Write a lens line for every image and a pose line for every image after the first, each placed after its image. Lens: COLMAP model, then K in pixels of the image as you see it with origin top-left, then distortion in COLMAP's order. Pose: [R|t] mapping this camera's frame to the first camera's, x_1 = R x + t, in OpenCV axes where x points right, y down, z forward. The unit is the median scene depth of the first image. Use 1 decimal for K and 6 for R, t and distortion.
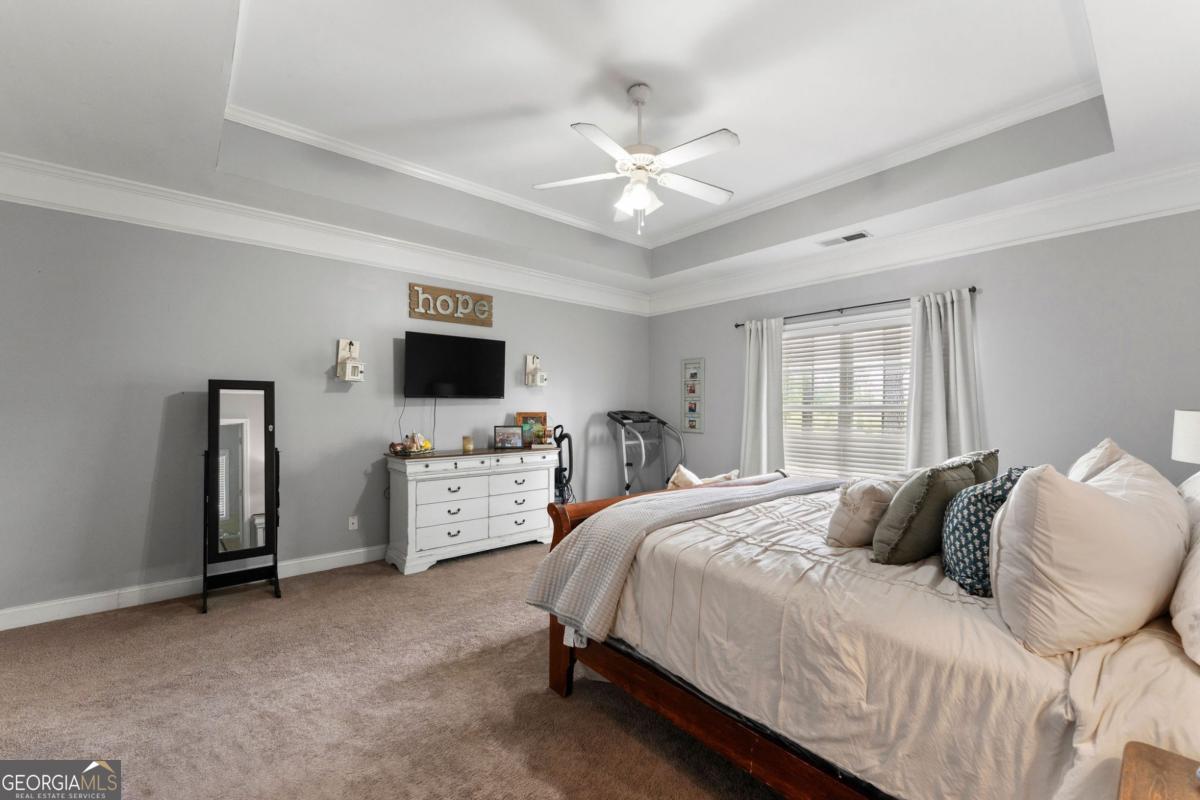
lens RADIAL K [[485.8, 0, 599.4], [0, 485.8, 405.9], [0, 0, 1]] dist [0.003095, 0.000241]
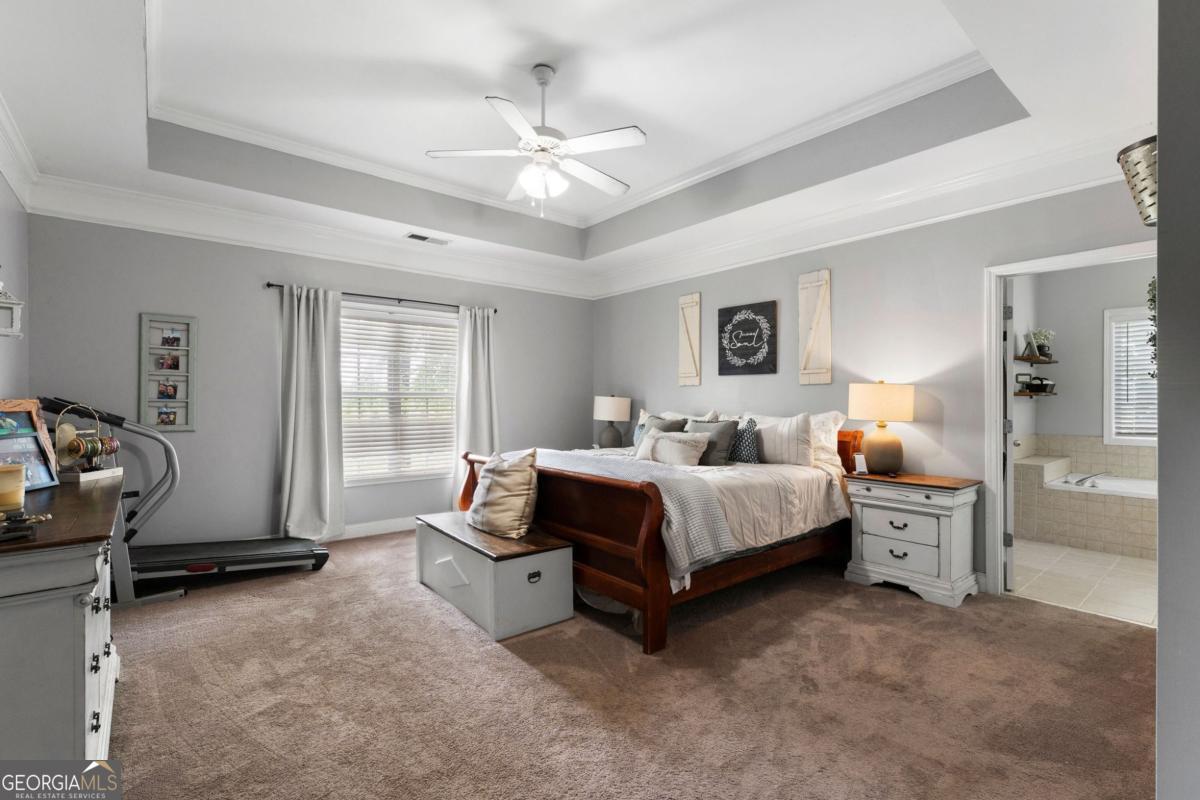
lens RADIAL K [[542.6, 0, 594.1], [0, 542.6, 397.4], [0, 0, 1]] dist [-0.000002, -0.000146]
pose [[0.008104, 0.000859, 0.999967, -0.664833], [-0.008241, 0.999966, -0.000792, 0.008355], [-0.999933, -0.008235, 0.008111, 0.575403]]
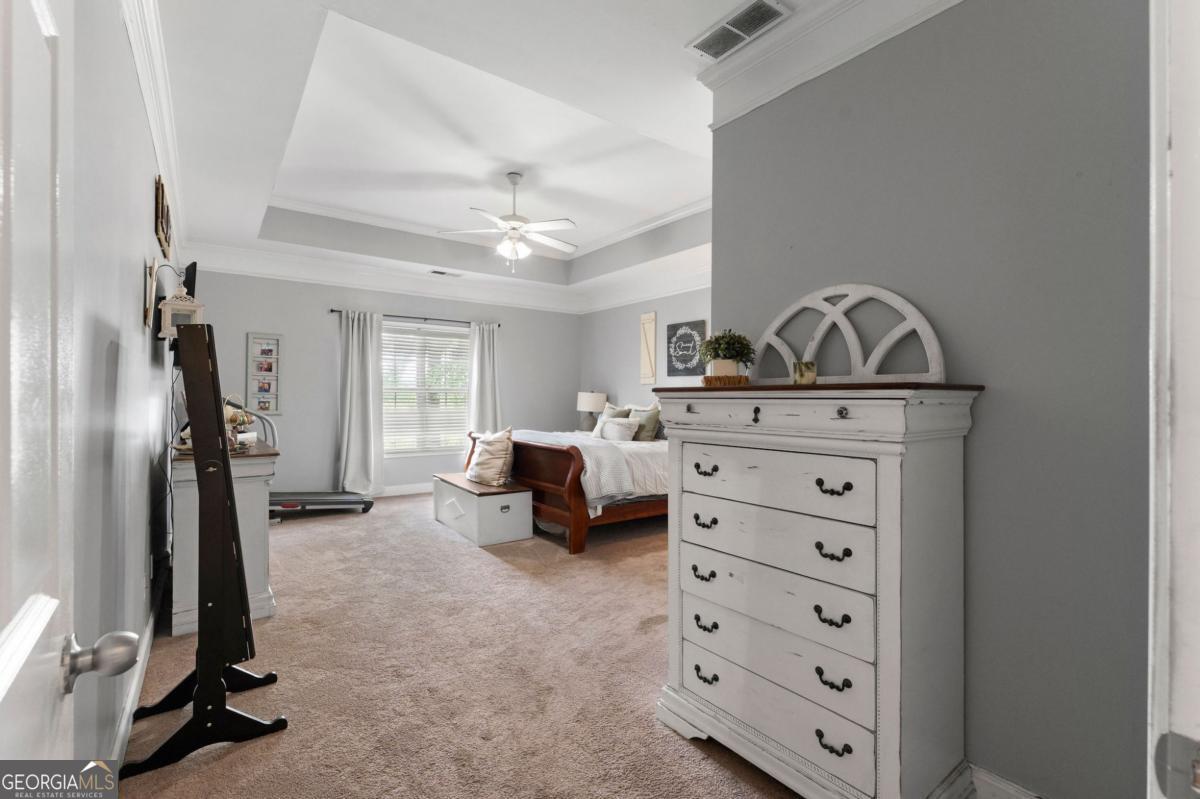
lens RADIAL K [[542.6, 0, 597.4], [0, 542.6, 396.3], [0, 0, 1]] dist [-0.000002, -0.000146]
pose [[0.064275, -0.002844, 0.997928, -1.017061], [-0.013315, 0.999904, 0.003707, 0.010443], [-0.997843, -0.013525, 0.064231, 0.412127]]
